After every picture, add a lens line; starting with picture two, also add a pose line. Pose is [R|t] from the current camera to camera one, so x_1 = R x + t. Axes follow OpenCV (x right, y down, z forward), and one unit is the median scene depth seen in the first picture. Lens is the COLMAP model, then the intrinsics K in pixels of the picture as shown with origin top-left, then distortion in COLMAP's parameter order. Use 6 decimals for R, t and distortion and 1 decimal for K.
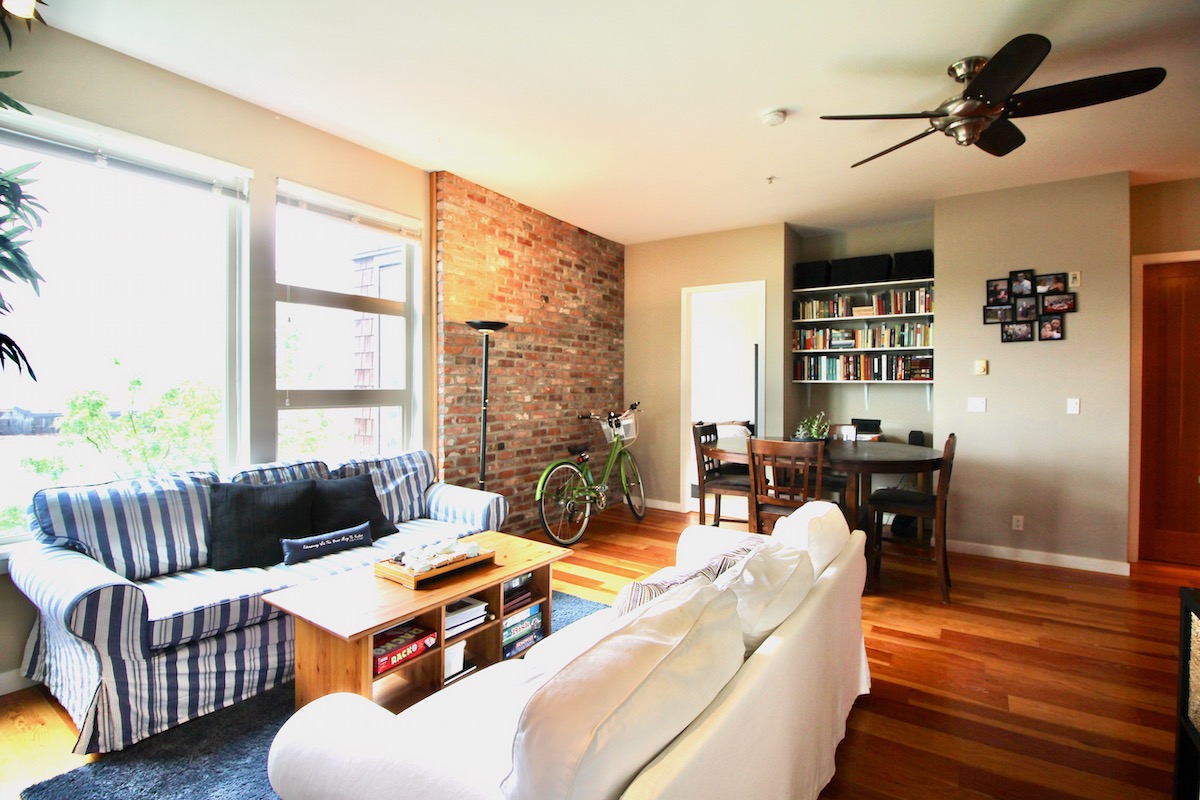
lens RADIAL K [[563.4, 0, 600.5], [0, 563.4, 386.9], [0, 0, 1]] dist [-0.001334, -0.012271]
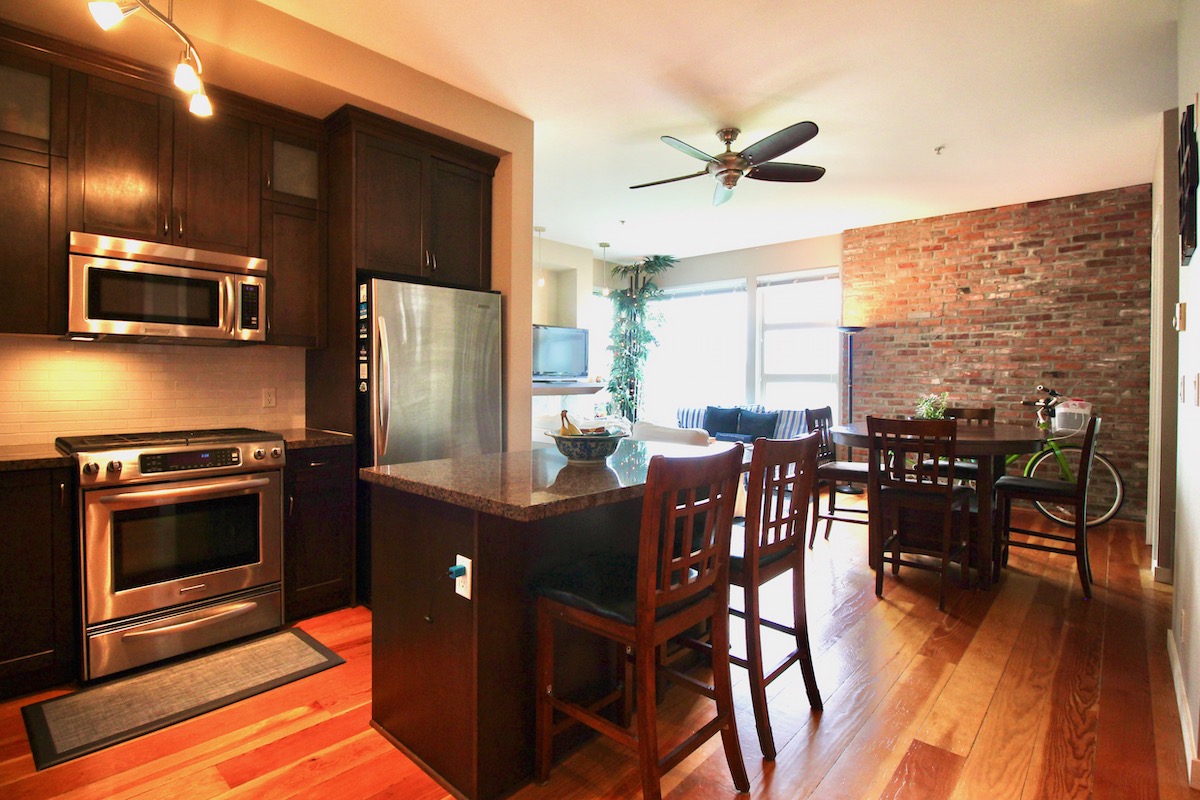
lens RADIAL K [[573.9, 0, 610.4], [0, 573.9, 388.6], [0, 0, 1]] dist [-0.000703, -0.011107]
pose [[-0.137072, 0.010282, -0.990508, 1.201648], [-0.010107, 0.999880, 0.011778, 0.030099], [0.990510, 0.011625, -0.136951, 0.522586]]
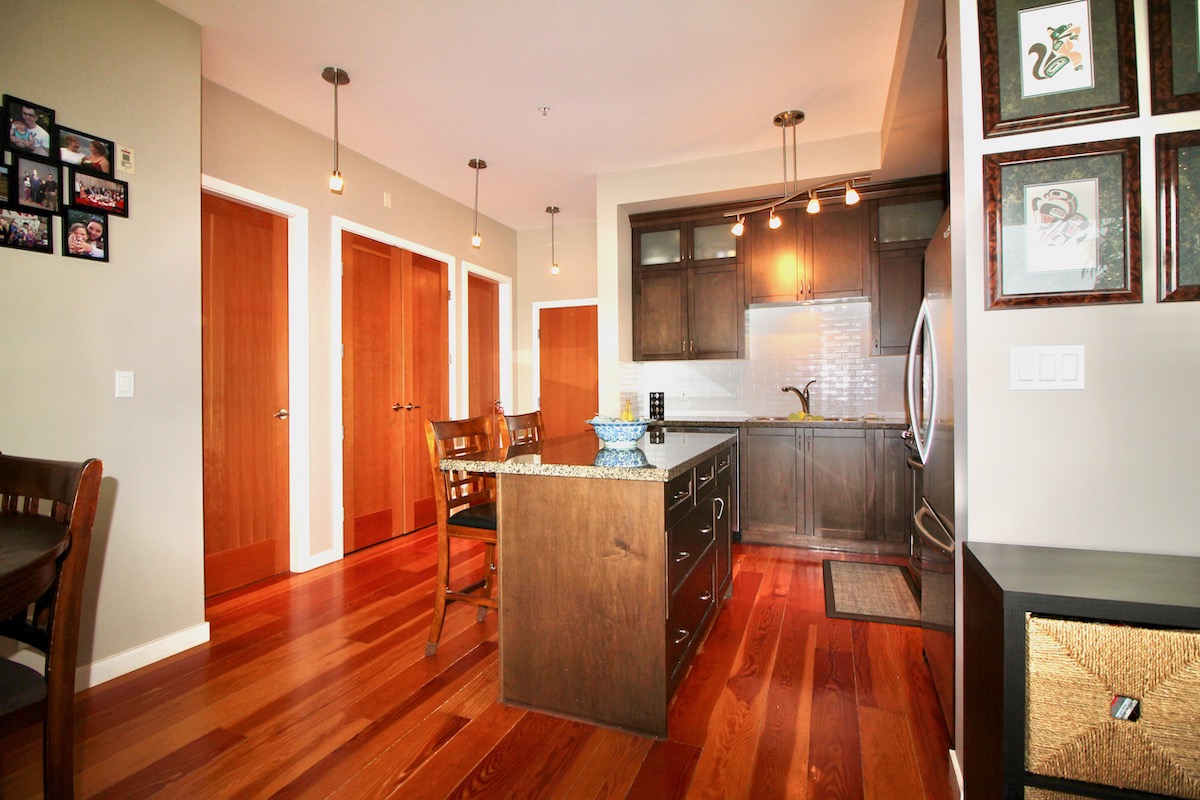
lens RADIAL K [[563.4, 0, 600.0], [0, 563.4, 390.2], [0, 0, 1]] dist [-0.001334, -0.012271]
pose [[-0.203030, -0.004499, 0.979162, 0.174050], [0.012492, 0.999896, 0.007185, 0.037677], [-0.979093, 0.013690, -0.202952, 0.570000]]
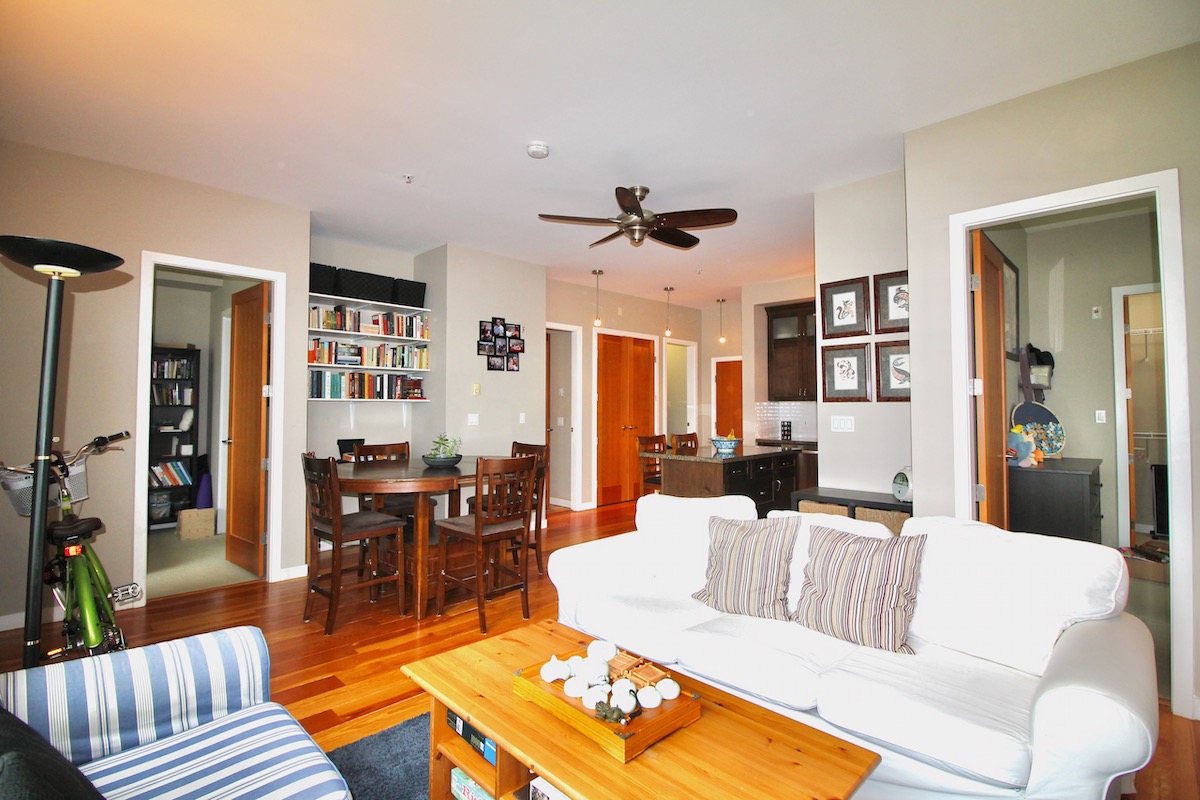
lens RADIAL K [[563.4, 0, 602.2], [0, 563.4, 386.1], [0, 0, 1]] dist [-0.001334, -0.012271]
pose [[0.188312, 0.029270, 0.981673, -0.473875], [0.004884, 0.999516, -0.030739, -0.001943], [-0.982097, 0.010583, 0.188078, 0.464634]]
